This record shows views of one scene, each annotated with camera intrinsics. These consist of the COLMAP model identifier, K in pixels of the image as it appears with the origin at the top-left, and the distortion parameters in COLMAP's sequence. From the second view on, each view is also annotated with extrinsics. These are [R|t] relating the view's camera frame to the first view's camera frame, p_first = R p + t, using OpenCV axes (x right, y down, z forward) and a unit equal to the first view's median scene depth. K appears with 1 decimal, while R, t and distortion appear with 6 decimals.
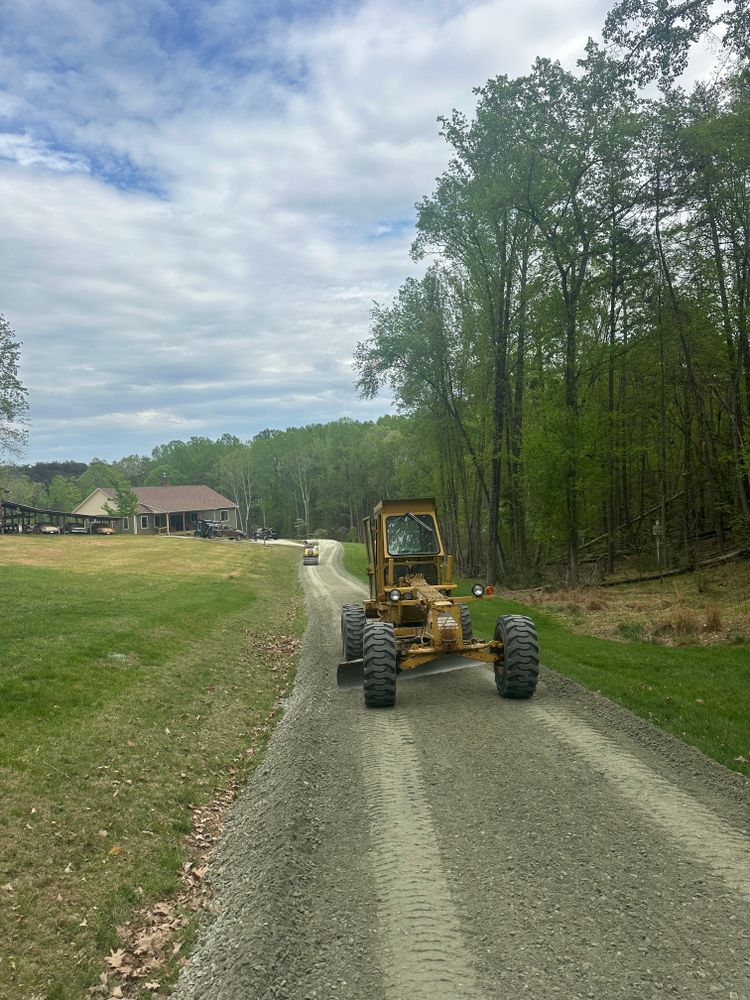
lens RADIAL K [[700.1, 0, 378.9], [0, 700.1, 499.5], [0, 0, 1]] dist [0.028629, 0.001223]
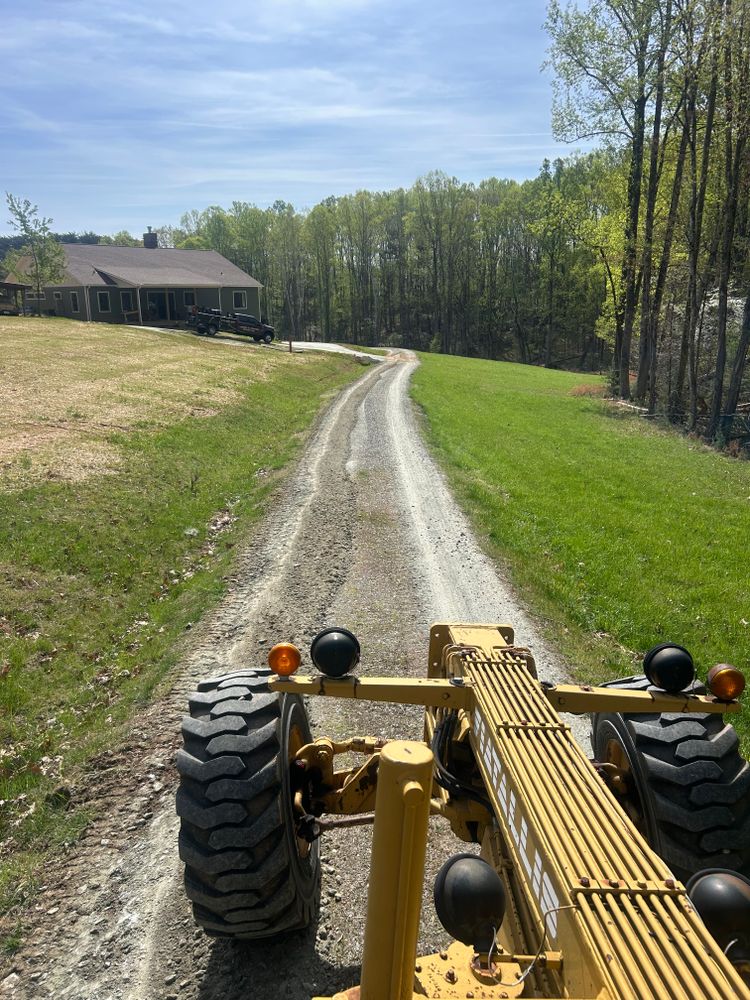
lens RADIAL K [[700.1, 0, 378.9], [0, 700.1, 499.5], [0, 0, 1]] dist [0.028629, 0.001223]
pose [[0.992595, 0.068616, -0.100239, -0.020757], [-0.039961, 0.963701, 0.263975, 0.023877], [0.114713, -0.258015, 0.959307, 0.359901]]
